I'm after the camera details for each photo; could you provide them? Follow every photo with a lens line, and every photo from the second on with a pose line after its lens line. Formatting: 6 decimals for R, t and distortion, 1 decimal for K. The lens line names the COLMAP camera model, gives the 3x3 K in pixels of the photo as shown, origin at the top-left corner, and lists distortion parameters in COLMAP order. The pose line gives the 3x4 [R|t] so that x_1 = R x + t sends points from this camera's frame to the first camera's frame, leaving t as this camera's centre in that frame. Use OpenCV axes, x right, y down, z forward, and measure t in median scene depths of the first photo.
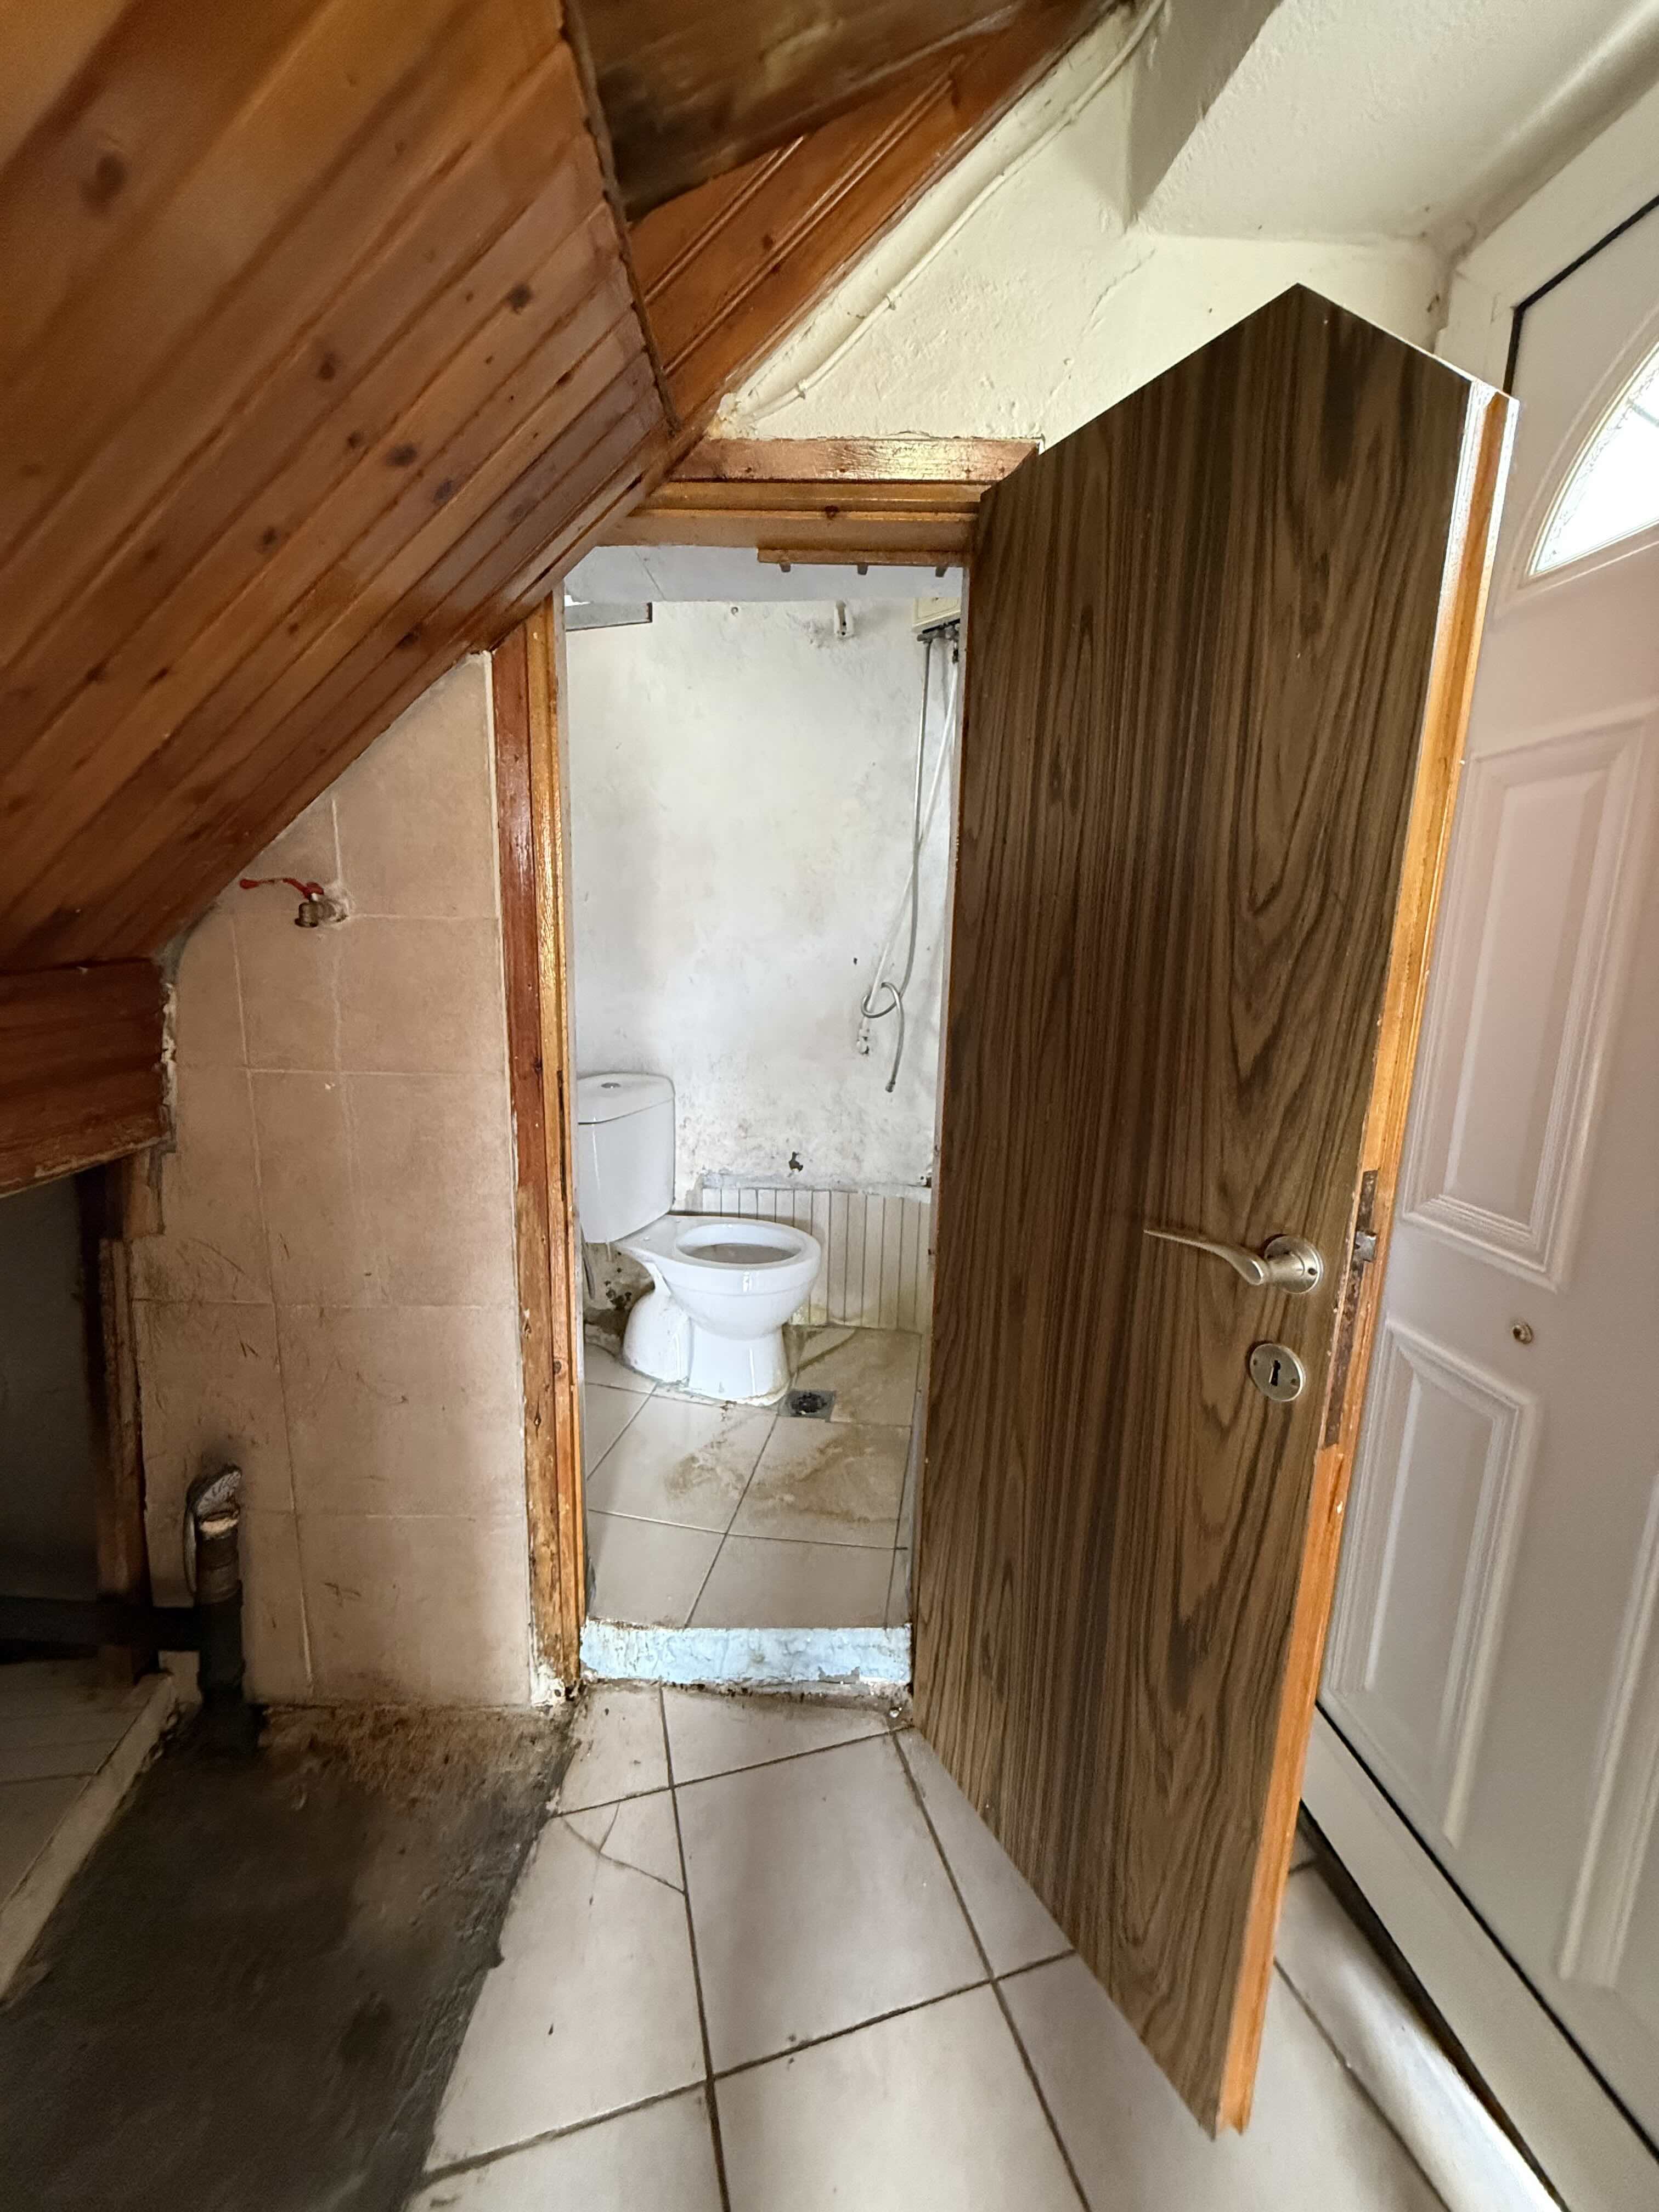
lens RADIAL K [[878.0, 0, 823.5], [0, 878.0, 1103.2], [0, 0, 1]] dist [0.000755, 0.000085]
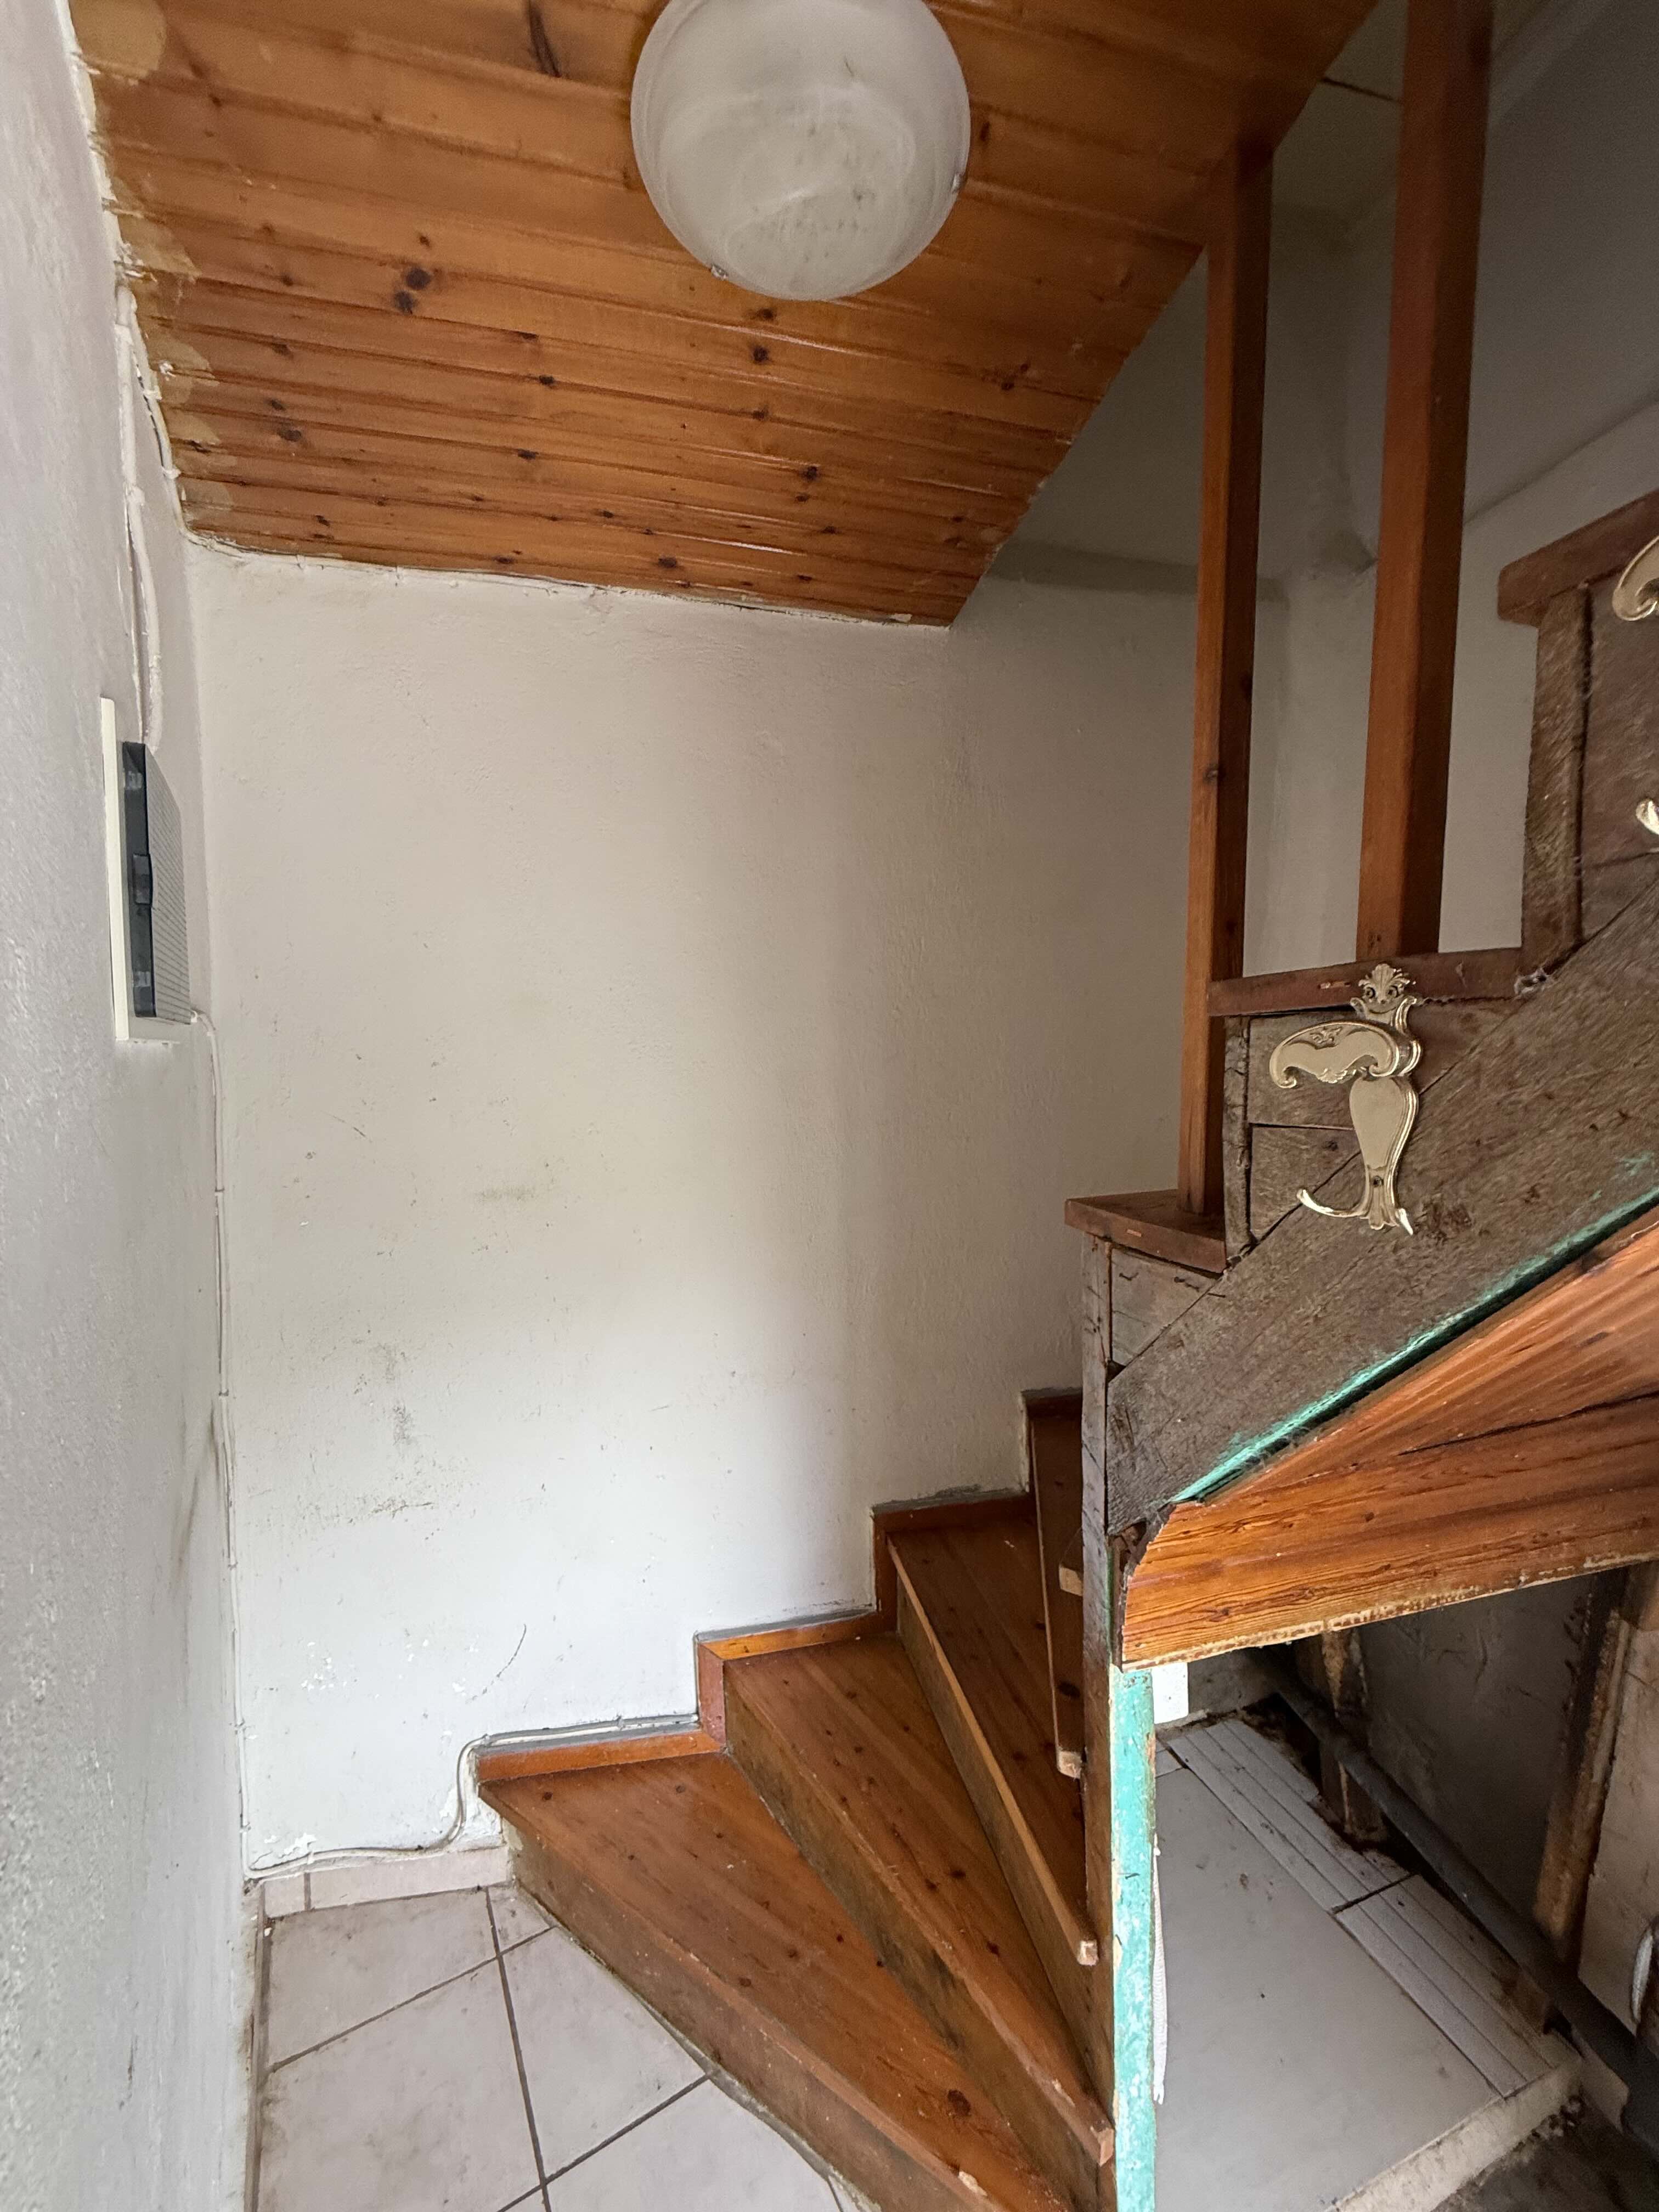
lens RADIAL K [[878.0, 0, 830.6], [0, 878.0, 1103.8], [0, 0, 1]] dist [0.000755, 0.000085]
pose [[0.206513, 0.055913, -0.976845, -0.034549], [-0.185650, 0.982469, 0.016987, -0.266372], [0.960670, 0.177844, 0.213273, -0.202555]]
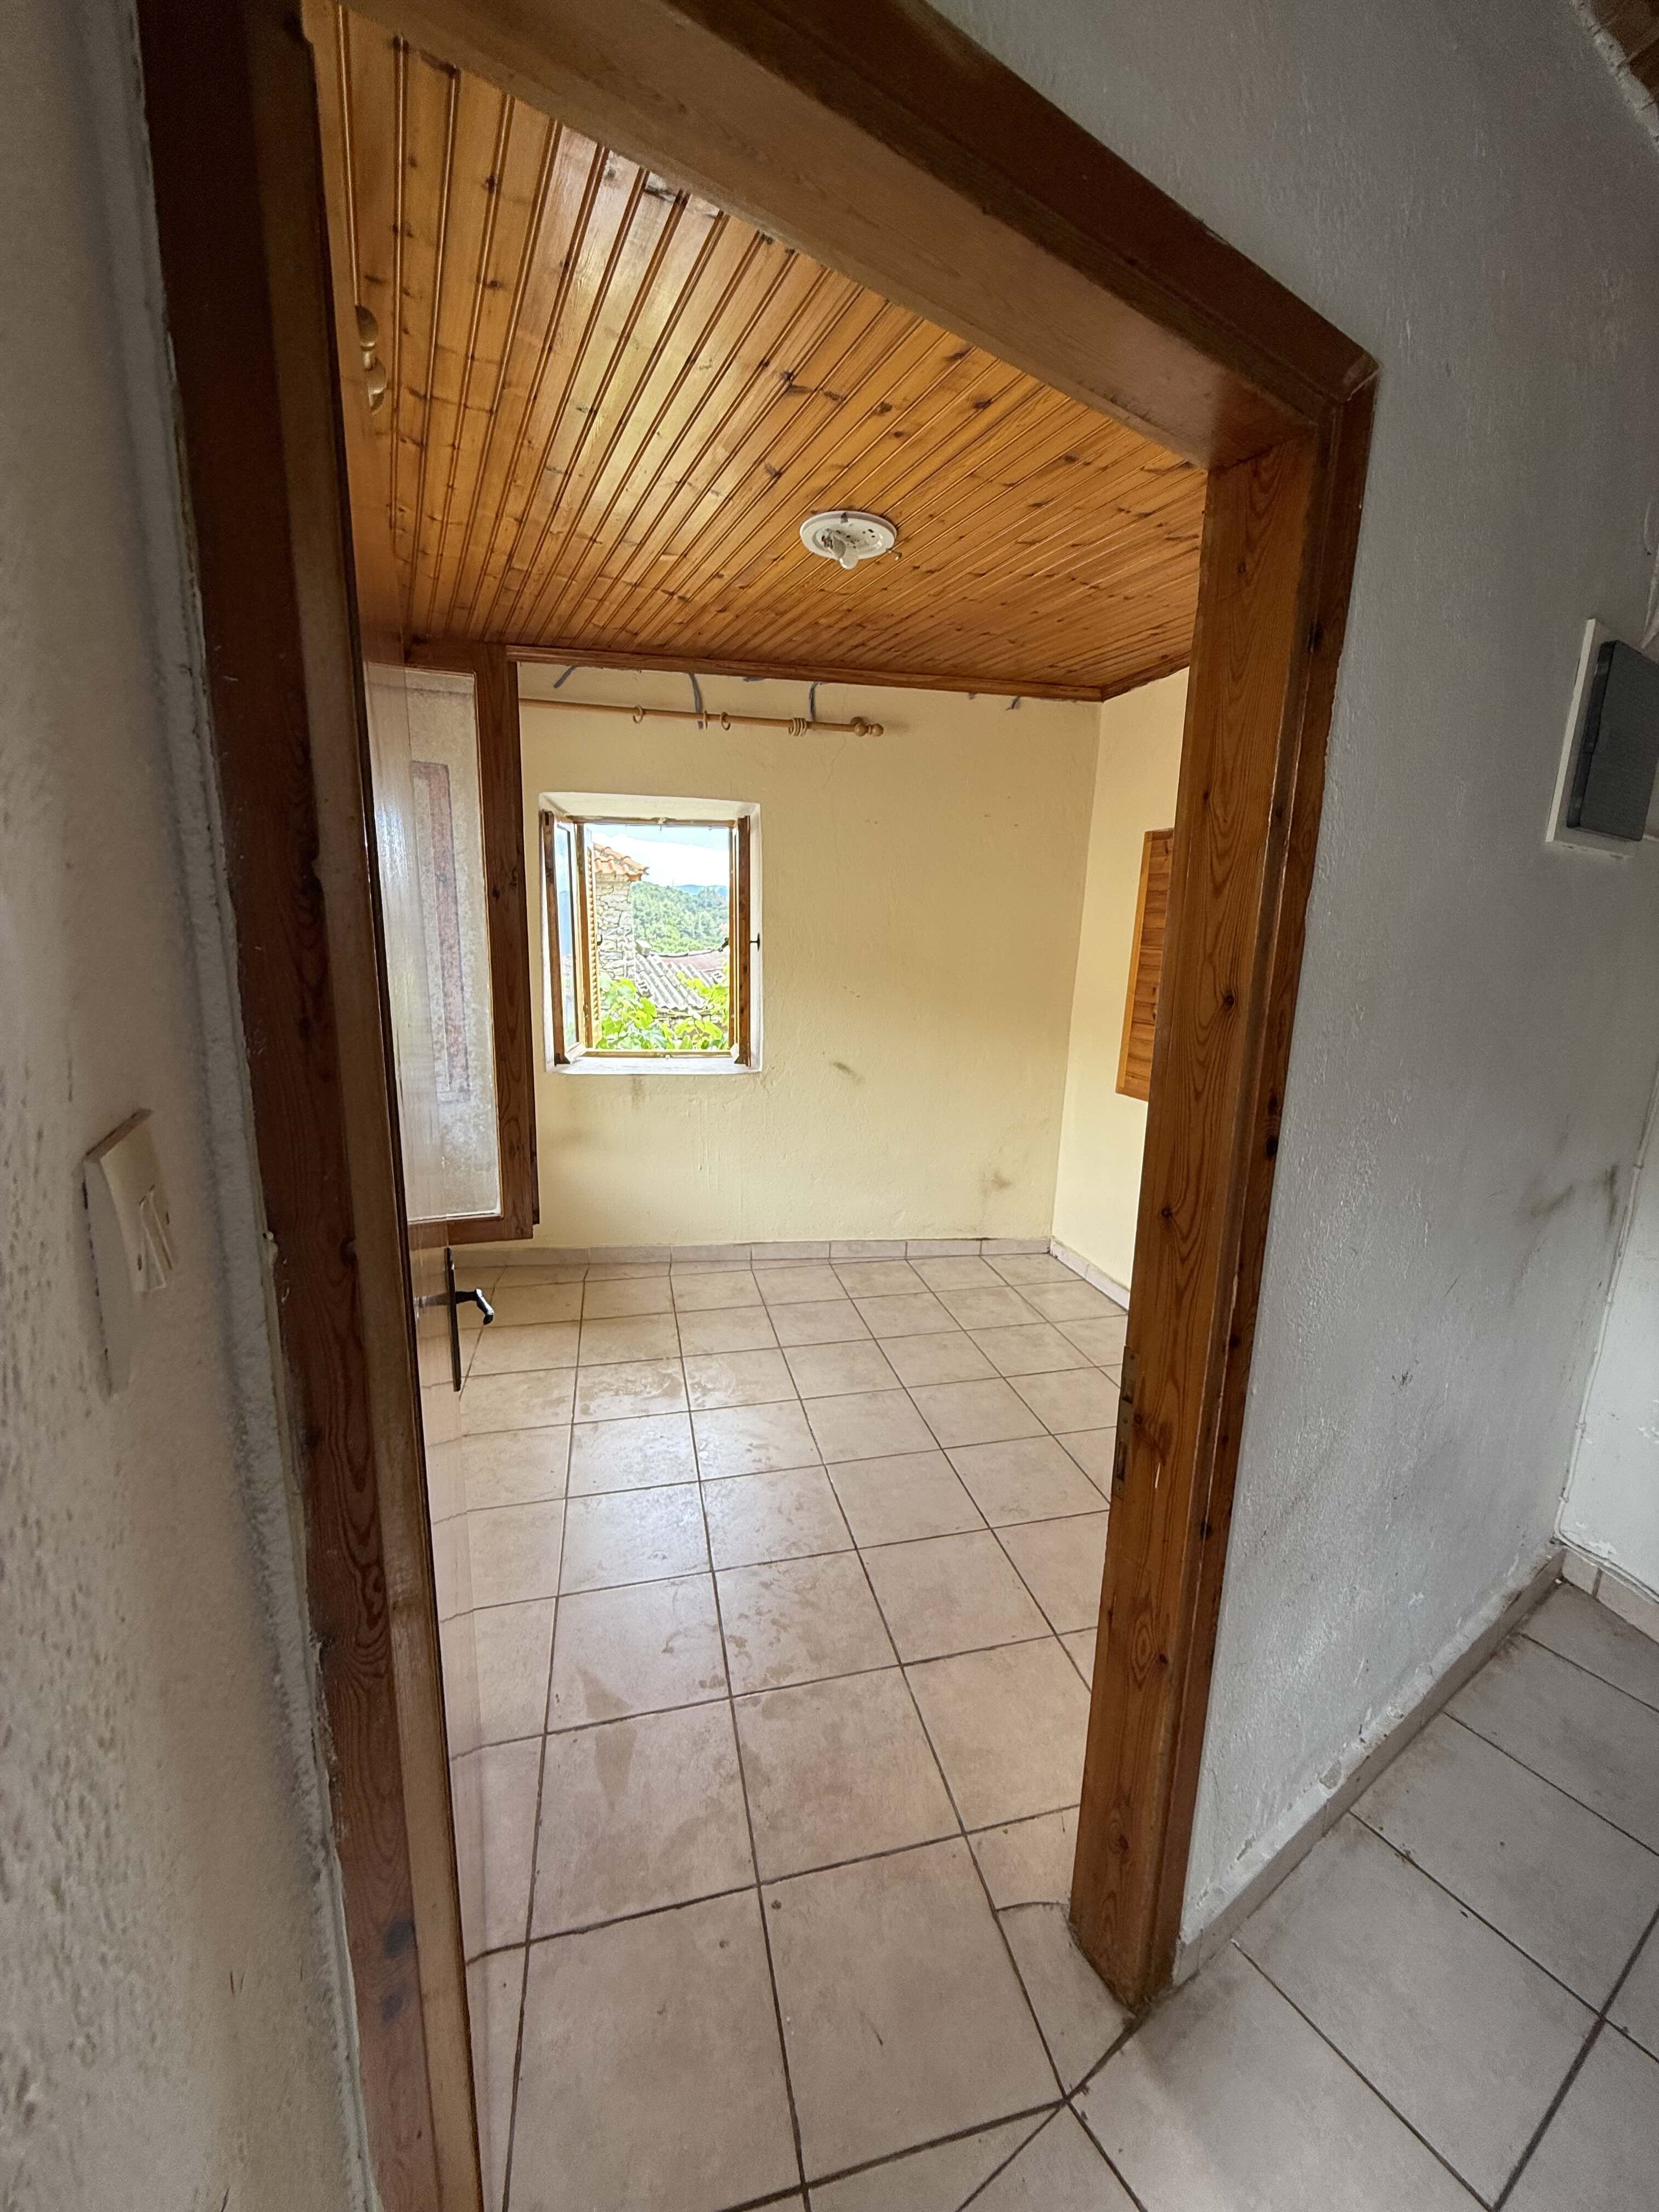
lens RADIAL K [[878.0, 0, 826.0], [0, 878.0, 1097.2], [0, 0, 1]] dist [0.000755, 0.000085]
pose [[-0.964963, 0.018219, -0.261754, 0.344948], [-0.084126, 0.923439, 0.374410, -0.242108], [0.248535, 0.383312, -0.889552, 0.268870]]
